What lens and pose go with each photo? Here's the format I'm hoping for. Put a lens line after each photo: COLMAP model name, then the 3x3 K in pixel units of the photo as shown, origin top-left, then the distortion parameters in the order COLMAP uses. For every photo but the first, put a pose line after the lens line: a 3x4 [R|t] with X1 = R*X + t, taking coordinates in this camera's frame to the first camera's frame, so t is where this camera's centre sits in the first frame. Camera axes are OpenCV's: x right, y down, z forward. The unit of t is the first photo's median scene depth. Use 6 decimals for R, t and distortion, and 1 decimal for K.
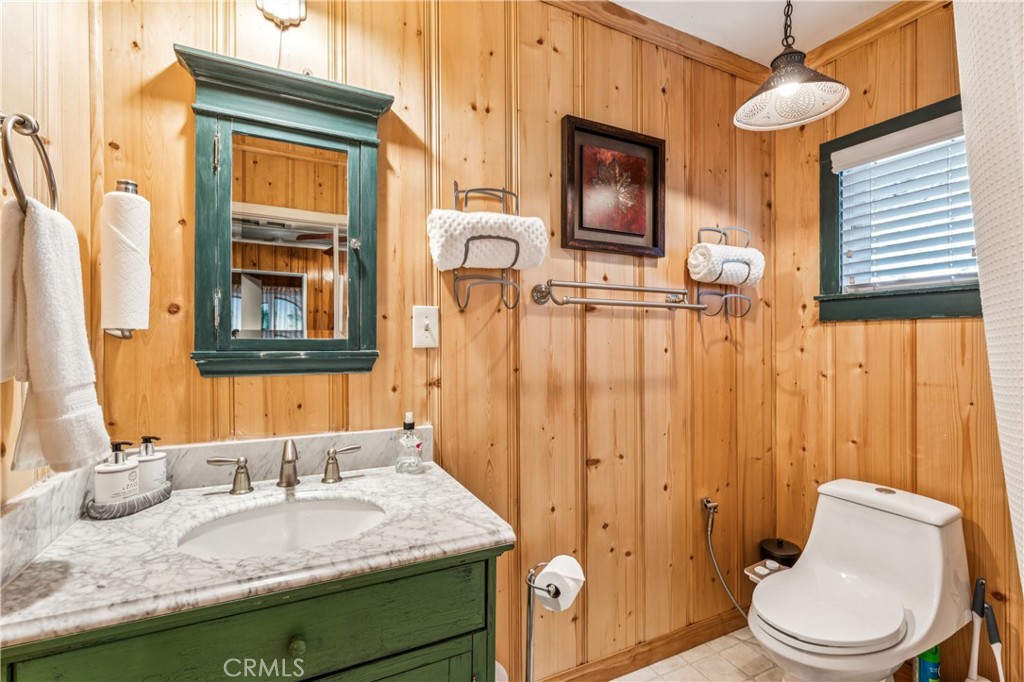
lens RADIAL K [[468.2, 0, 513.9], [0, 468.2, 341.4], [0, 0, 1]] dist [-0.004488, 0.001562]
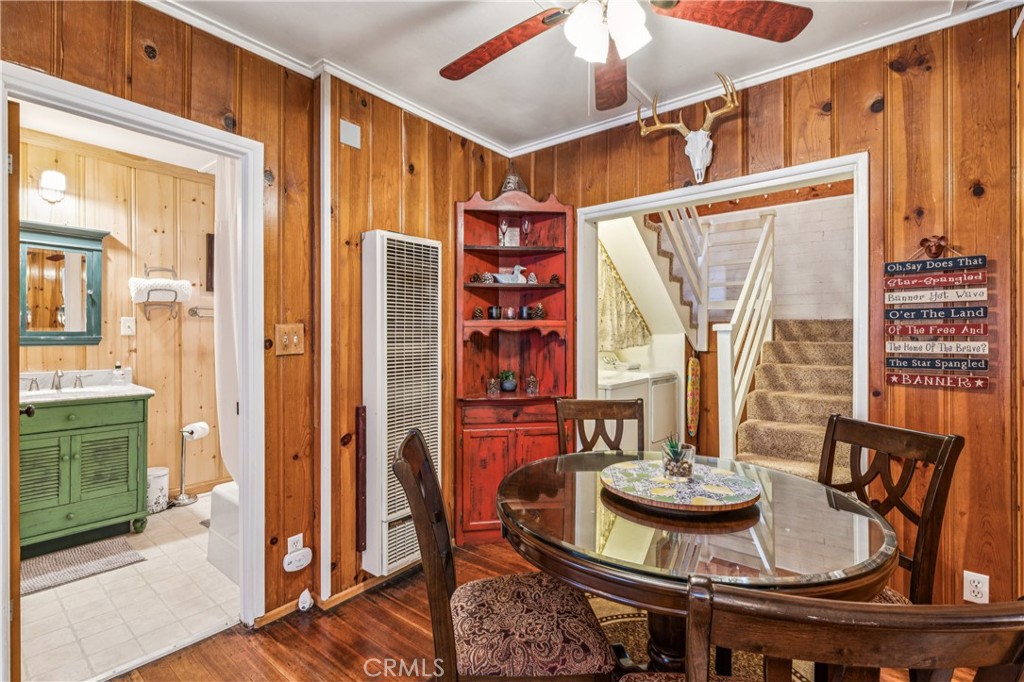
lens RADIAL K [[468.2, 0, 513.5], [0, 468.2, 334.5], [0, 0, 1]] dist [-0.004488, 0.001562]
pose [[0.908170, 0.001648, 0.418598, 0.589928], [-0.000707, 0.999997, -0.002402, 0.013525], [-0.418601, 0.001885, 0.908168, -1.947700]]
